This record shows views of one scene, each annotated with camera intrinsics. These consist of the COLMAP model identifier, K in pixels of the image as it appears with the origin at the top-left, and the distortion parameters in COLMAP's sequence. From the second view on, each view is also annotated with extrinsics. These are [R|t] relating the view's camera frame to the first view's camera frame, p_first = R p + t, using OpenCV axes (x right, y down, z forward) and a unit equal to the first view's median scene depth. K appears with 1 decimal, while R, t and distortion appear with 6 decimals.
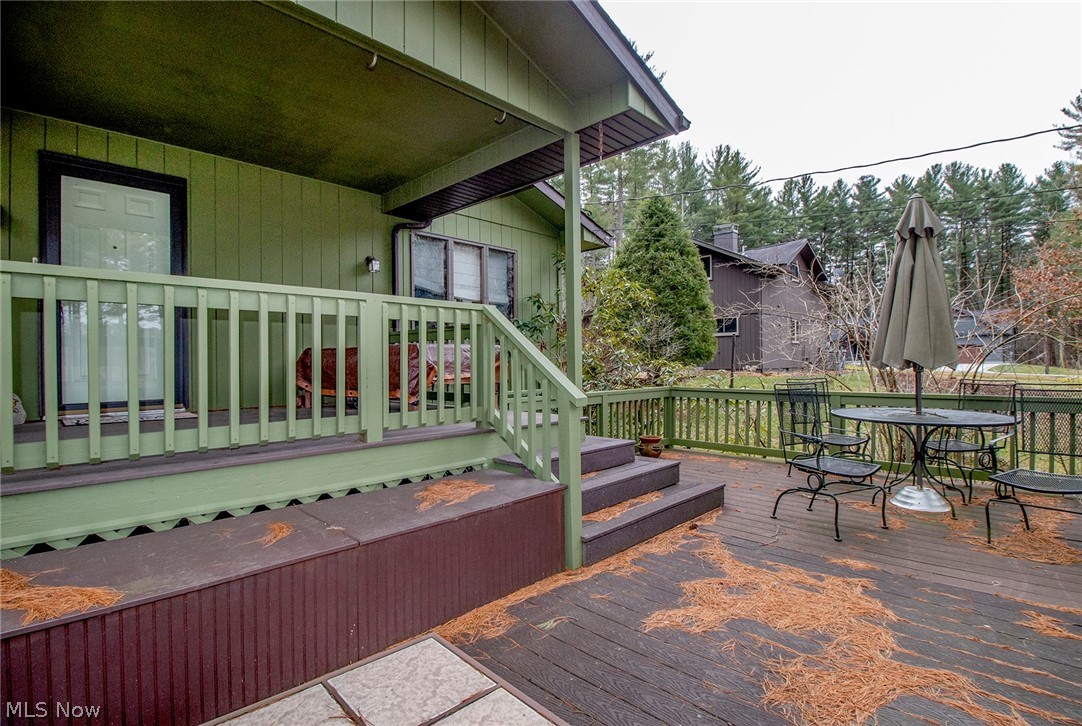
lens RADIAL K [[516.6, 0, 541.7], [0, 516.6, 359.6], [0, 0, 1]] dist [-0.003789, -0.000489]
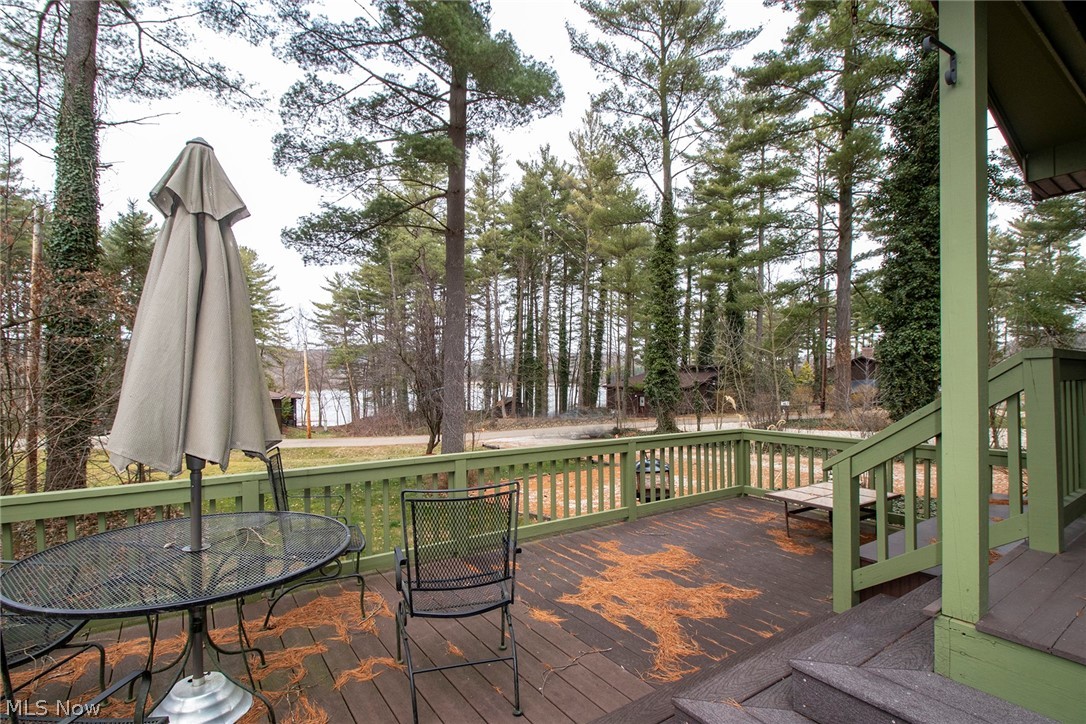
lens RADIAL K [[518.5, 0, 543.2], [0, 518.5, 367.8], [0, 0, 1]] dist [-0.003789, -0.000489]
pose [[-0.983523, 0.008456, 0.180587, 0.455318], [0.003076, 0.999544, -0.030053, -0.070040], [-0.180758, -0.029002, -0.983100, 2.208207]]
